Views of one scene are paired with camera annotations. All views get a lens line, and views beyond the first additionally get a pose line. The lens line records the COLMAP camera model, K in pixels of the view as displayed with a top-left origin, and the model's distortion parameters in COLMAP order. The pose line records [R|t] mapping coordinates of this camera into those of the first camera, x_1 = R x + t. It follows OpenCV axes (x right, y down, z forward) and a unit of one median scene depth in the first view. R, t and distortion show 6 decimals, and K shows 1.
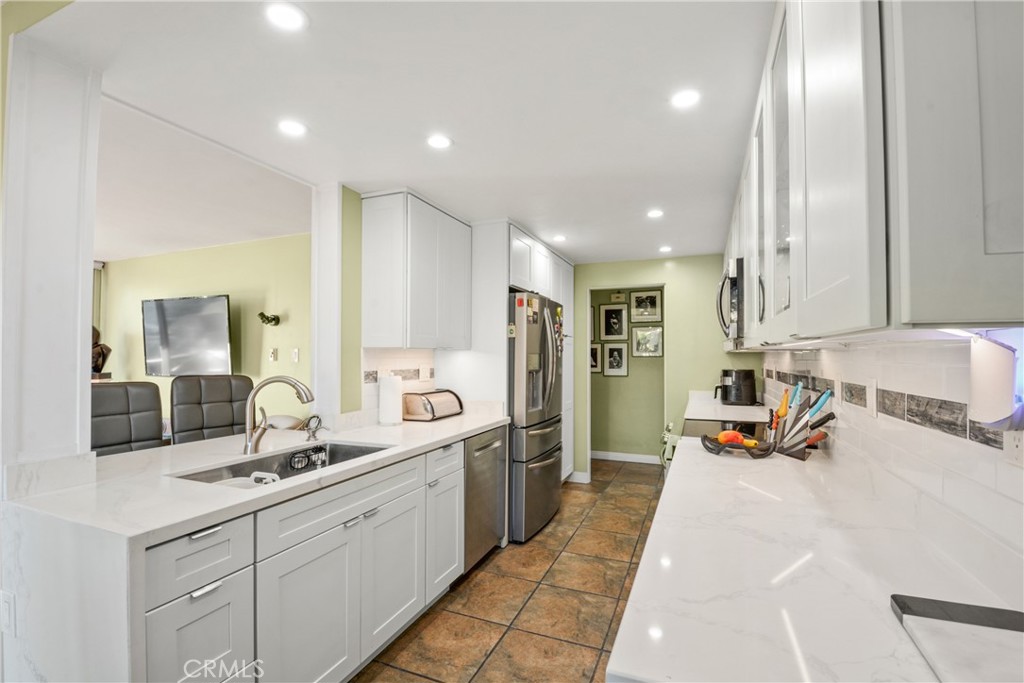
lens RADIAL K [[450.7, 0, 509.8], [0, 450.7, 348.7], [0, 0, 1]] dist [-0.006990, -0.011031]
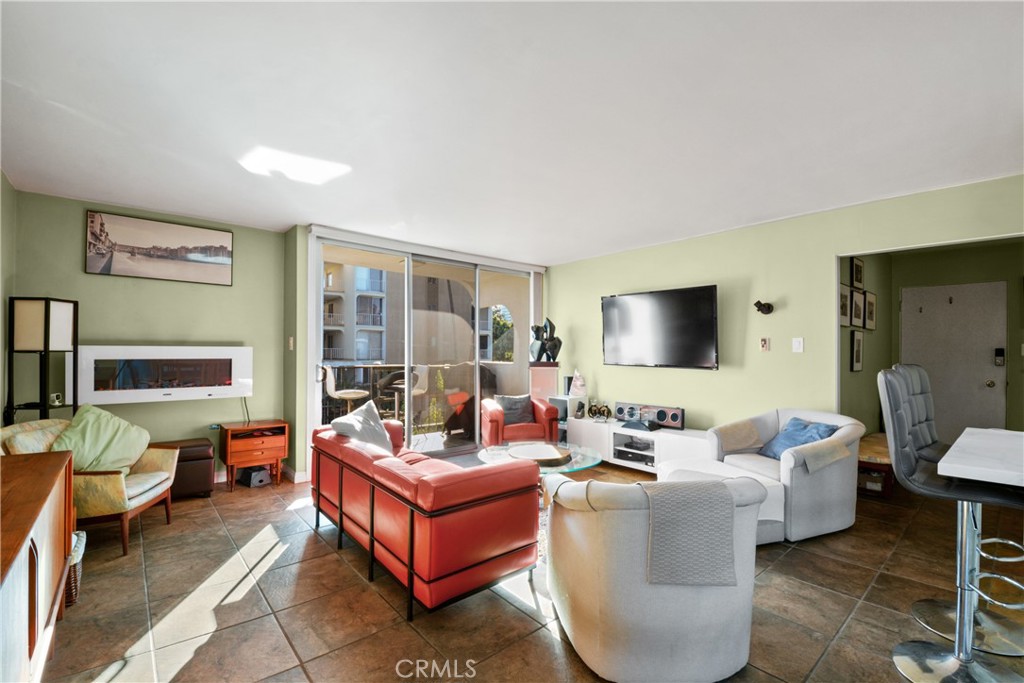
lens RADIAL K [[450.7, 0, 507.0], [0, 450.7, 345.9], [0, 0, 1]] dist [-0.006990, -0.011031]
pose [[0.889629, -0.002909, -0.456675, -0.700814], [0.005549, 0.999975, 0.004440, 0.010972], [0.456651, -0.006484, 0.889622, -0.159771]]
